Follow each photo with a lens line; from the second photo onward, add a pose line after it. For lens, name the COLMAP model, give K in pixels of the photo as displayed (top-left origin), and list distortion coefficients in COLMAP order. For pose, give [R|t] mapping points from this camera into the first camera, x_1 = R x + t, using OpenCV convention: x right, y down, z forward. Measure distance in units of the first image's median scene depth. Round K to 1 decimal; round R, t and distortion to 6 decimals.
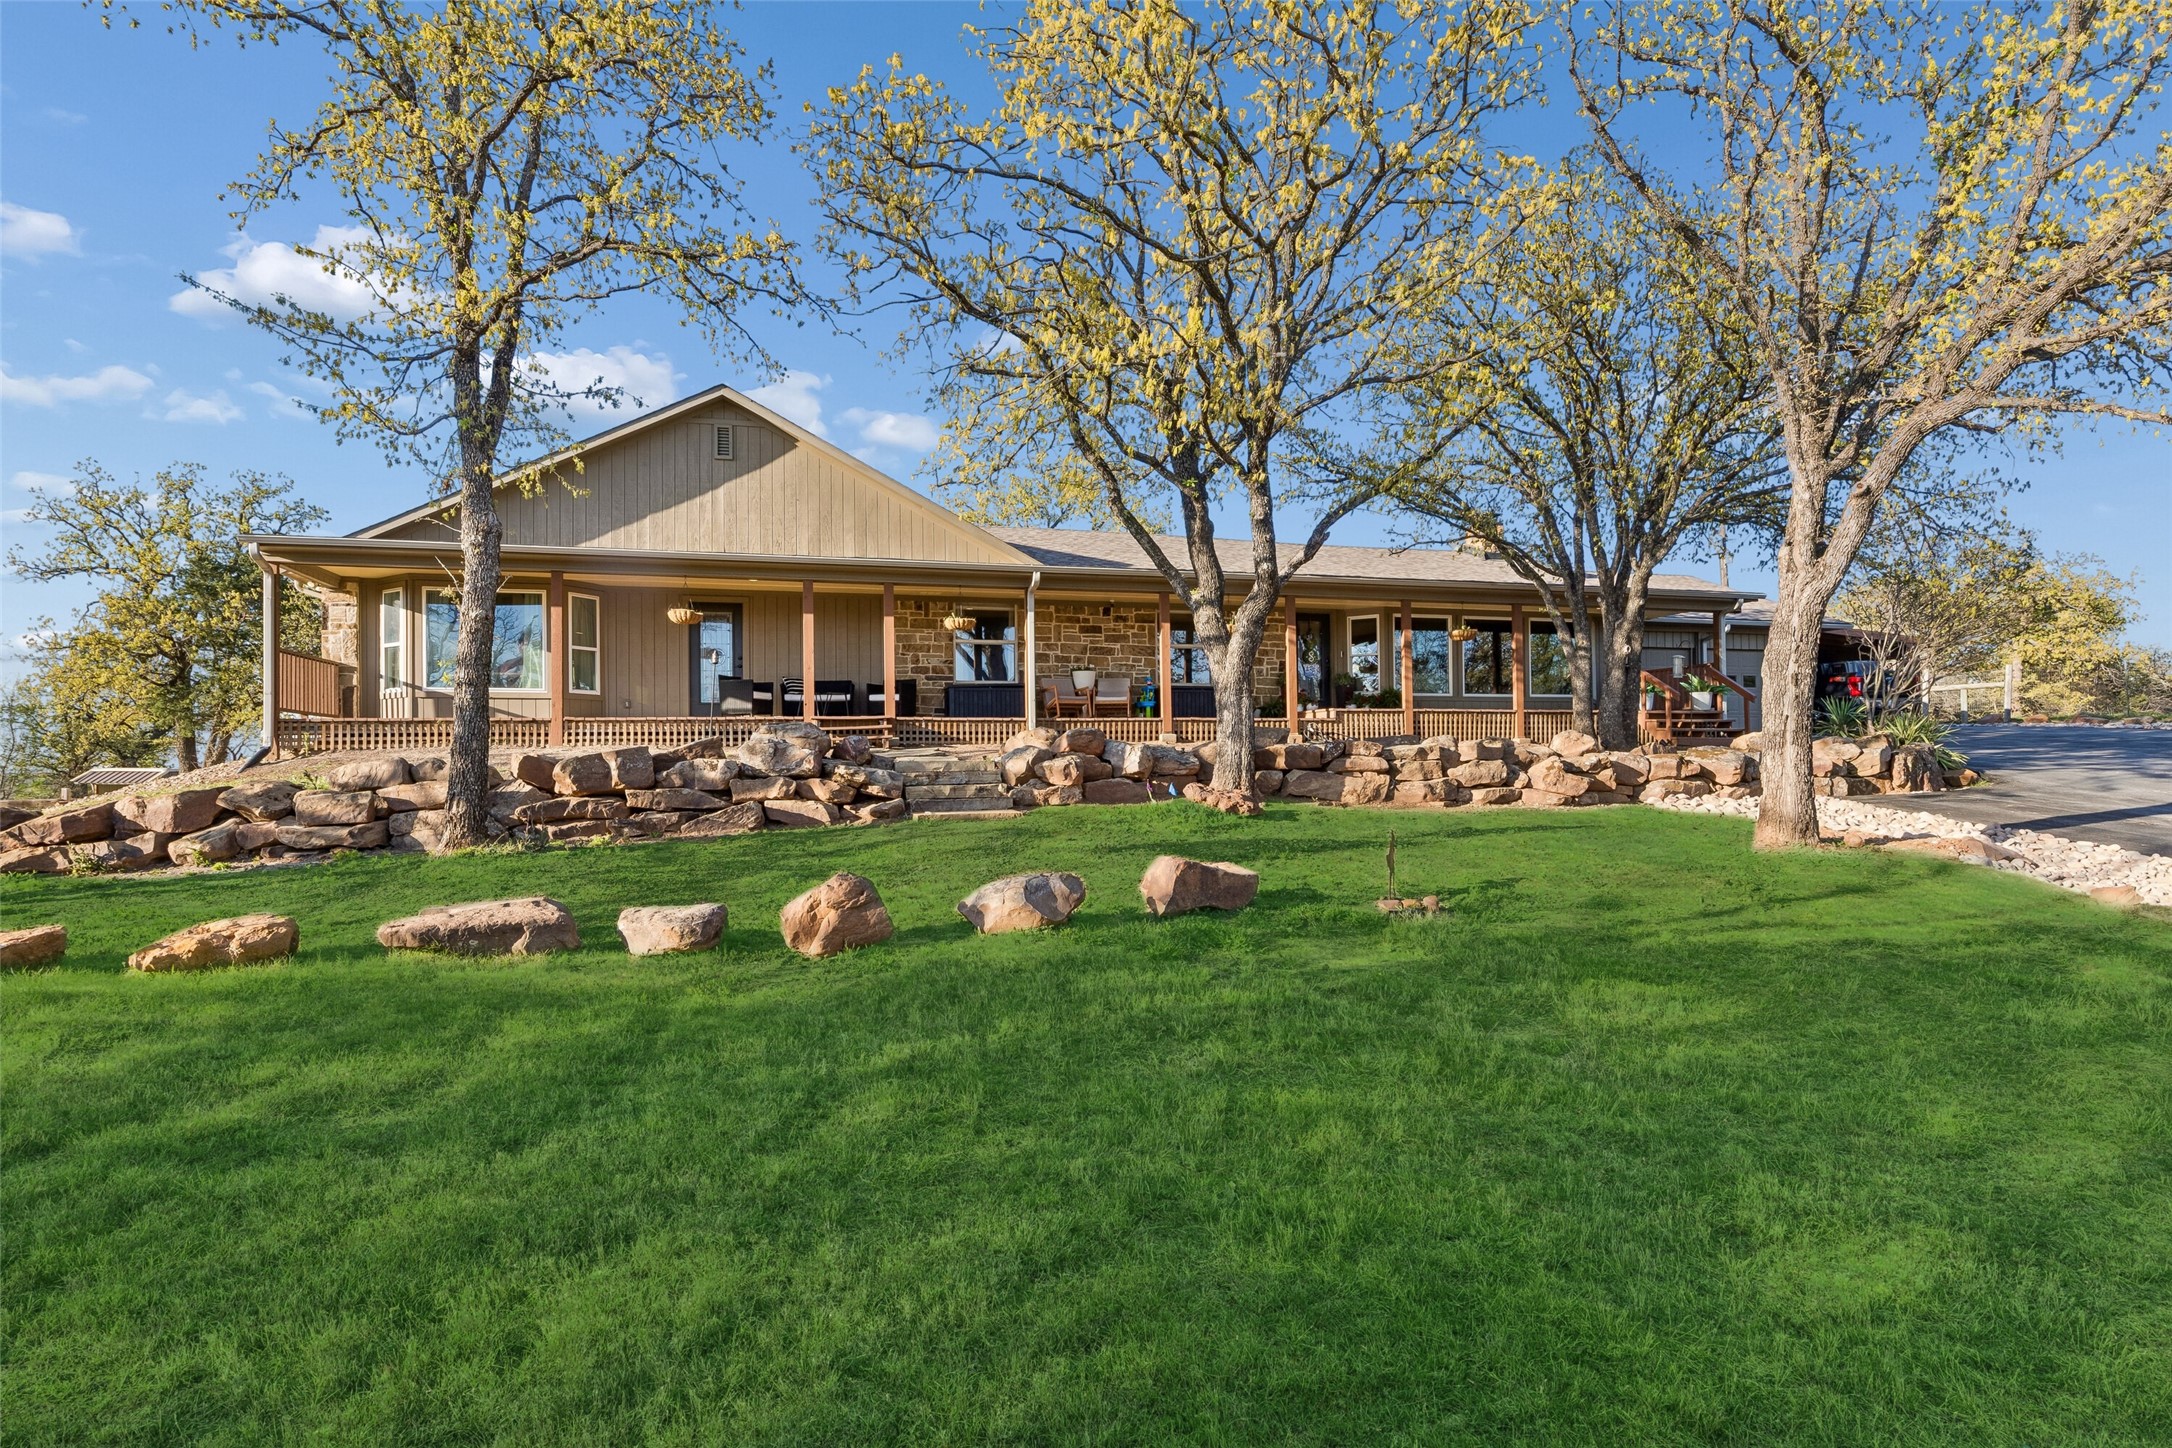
lens RADIAL K [[1170.8, 0, 1085.7], [0, 1170.8, 742.3], [0, 0, 1]] dist [-0.000393, -0.000620]
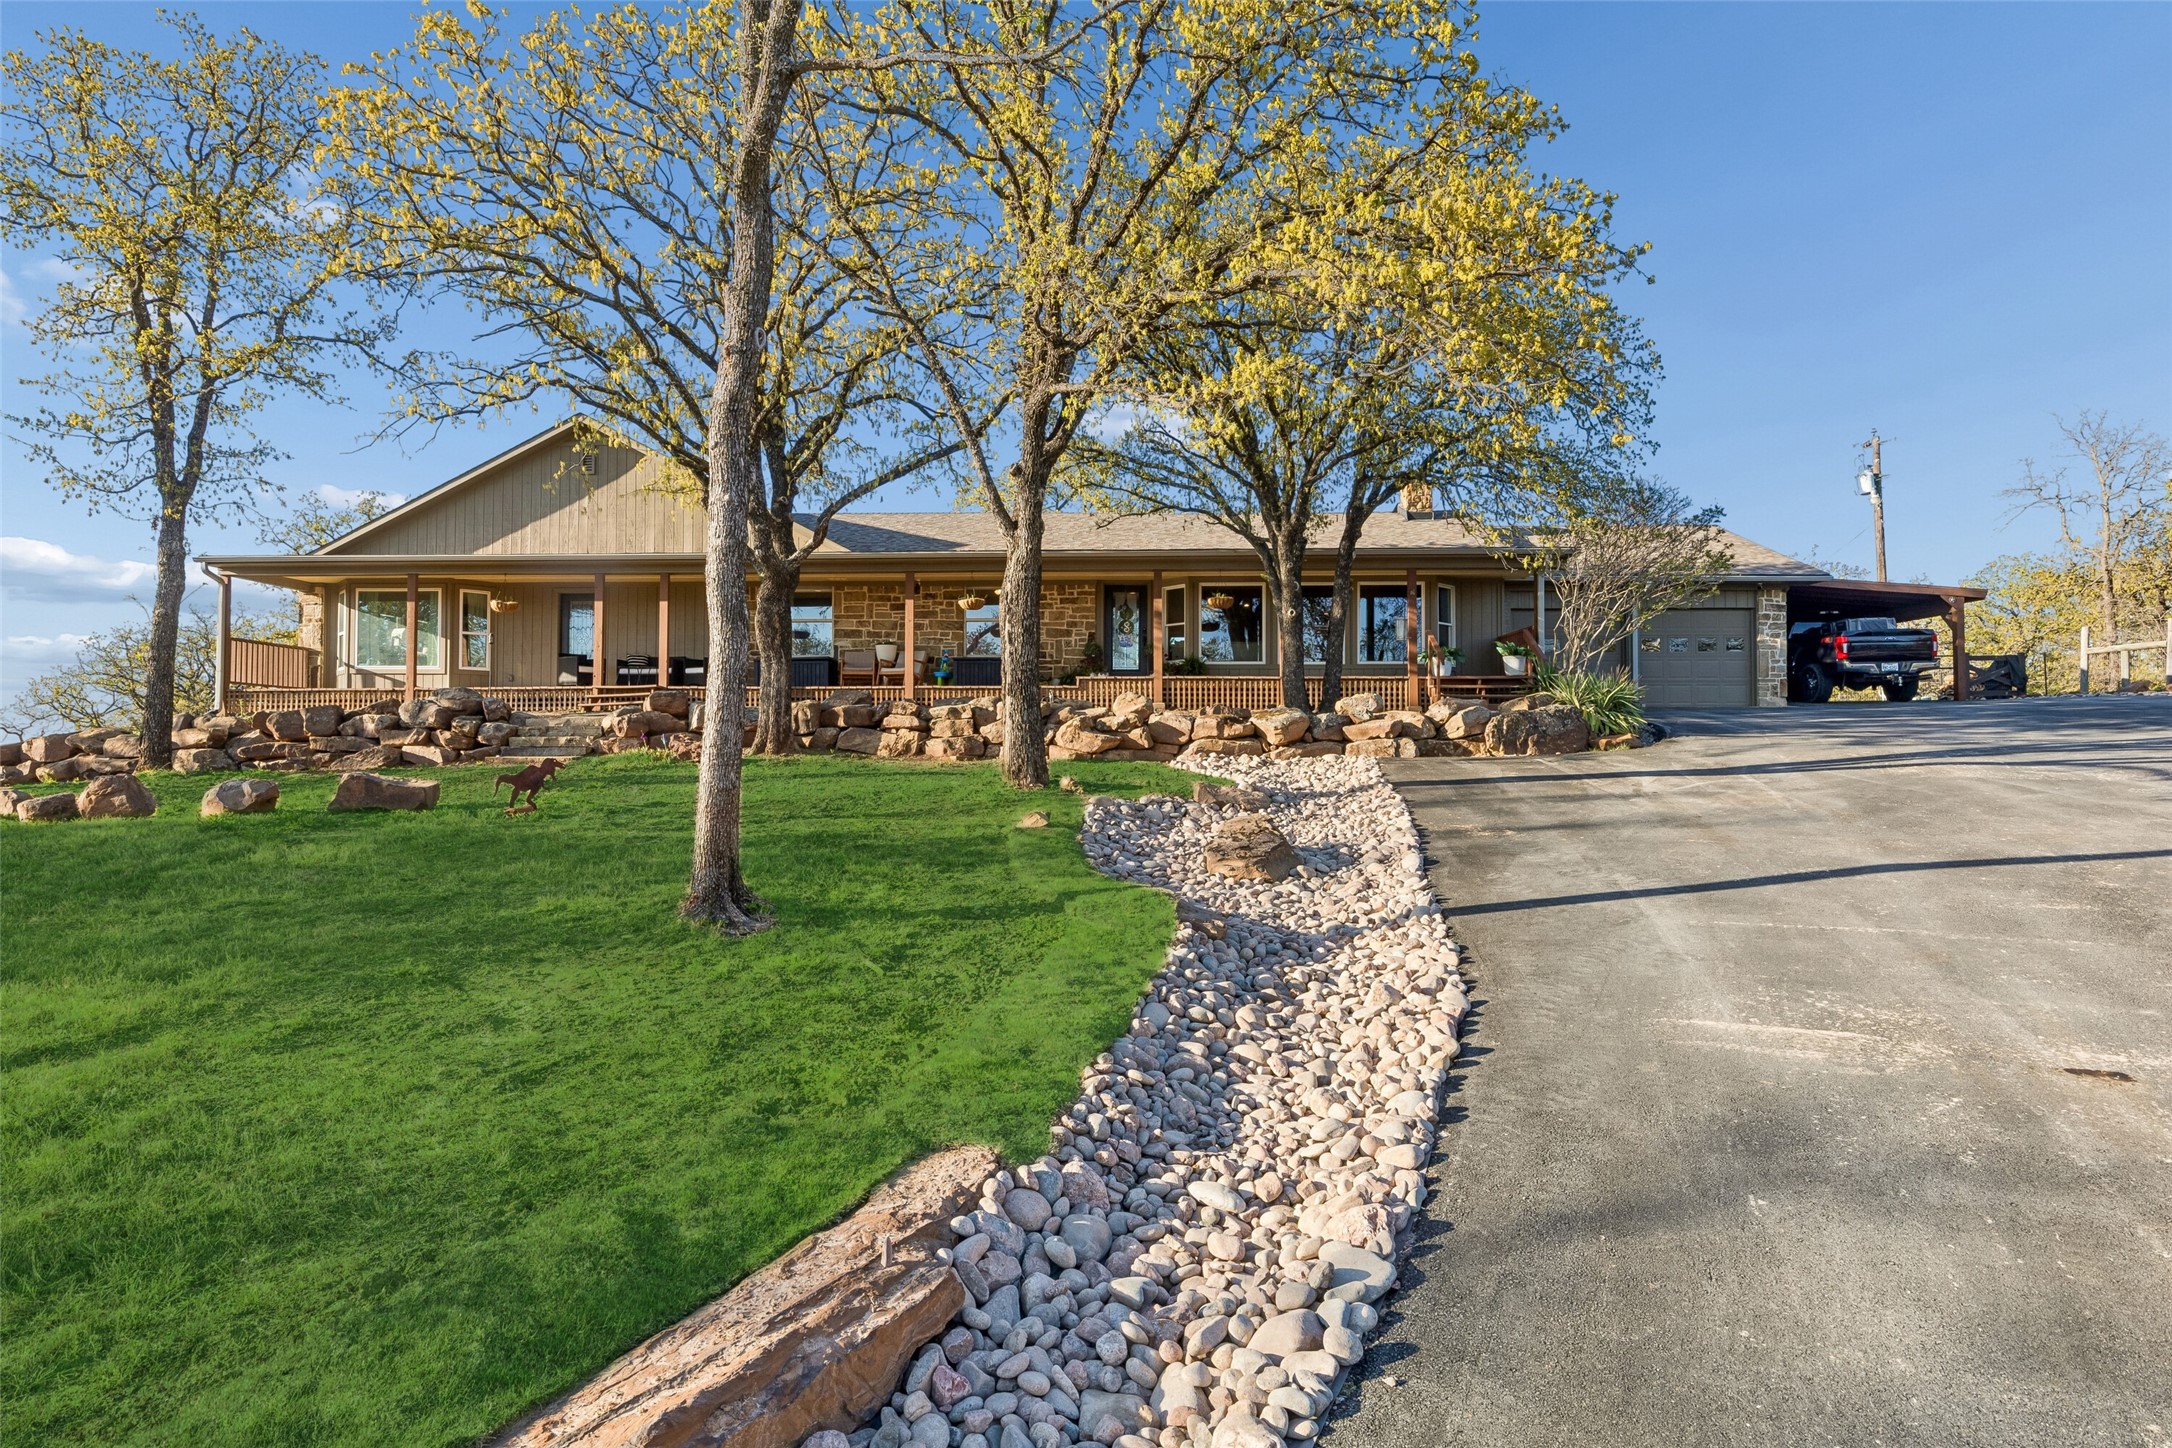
lens RADIAL K [[1265.2, 0, 1086.0], [0, 1265.2, 706.1], [0, 0, 1]] dist [-0.001659, 0.001519]
pose [[0.950996, -0.002435, -0.309195, 0.739635], [-0.002883, 0.999856, -0.016740, 0.021671], [0.309191, 0.016811, 0.950851, -0.097213]]
